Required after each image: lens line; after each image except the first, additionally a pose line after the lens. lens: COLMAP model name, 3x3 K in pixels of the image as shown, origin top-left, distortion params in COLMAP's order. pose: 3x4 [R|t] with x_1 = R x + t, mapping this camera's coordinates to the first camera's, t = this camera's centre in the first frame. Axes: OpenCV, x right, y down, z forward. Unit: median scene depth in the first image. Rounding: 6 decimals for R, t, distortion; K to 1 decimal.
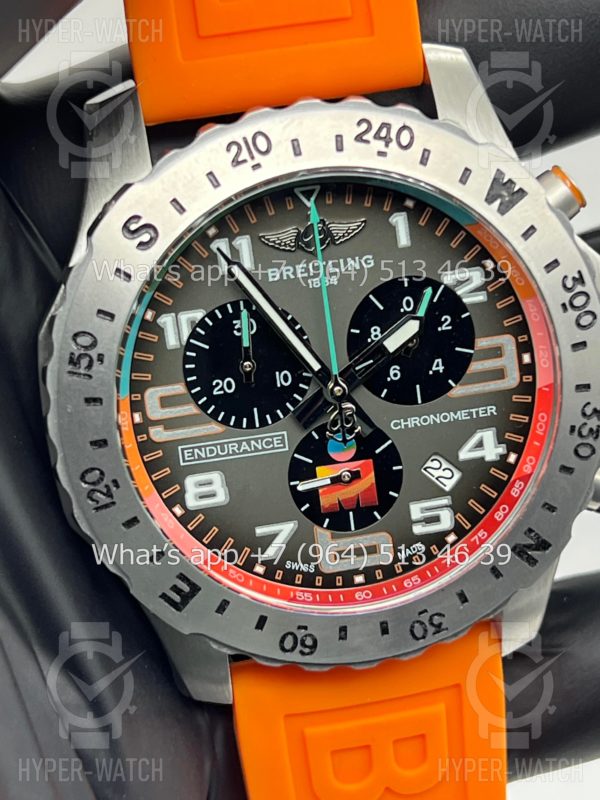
lens RADIAL K [[1964.6, 0, 297.2], [0, 1964.6, 404.1], [0, 0, 1]] dist [0.383860, 0.000000]
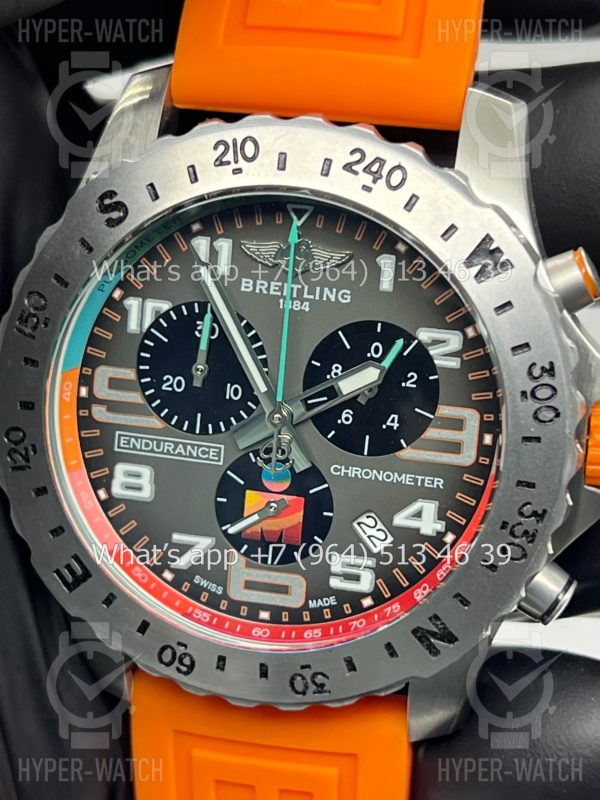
lens RADIAL K [[1964.6, 0, 283.7], [0, 1964.6, 405.0], [0, 0, 1]] dist [0.383860, 0.000000]
pose [[0.921173, 0.259459, -0.290037, 0.298313], [-0.259488, 0.964955, 0.039074, -0.051052], [0.290011, 0.039267, 0.956217, 0.081563]]
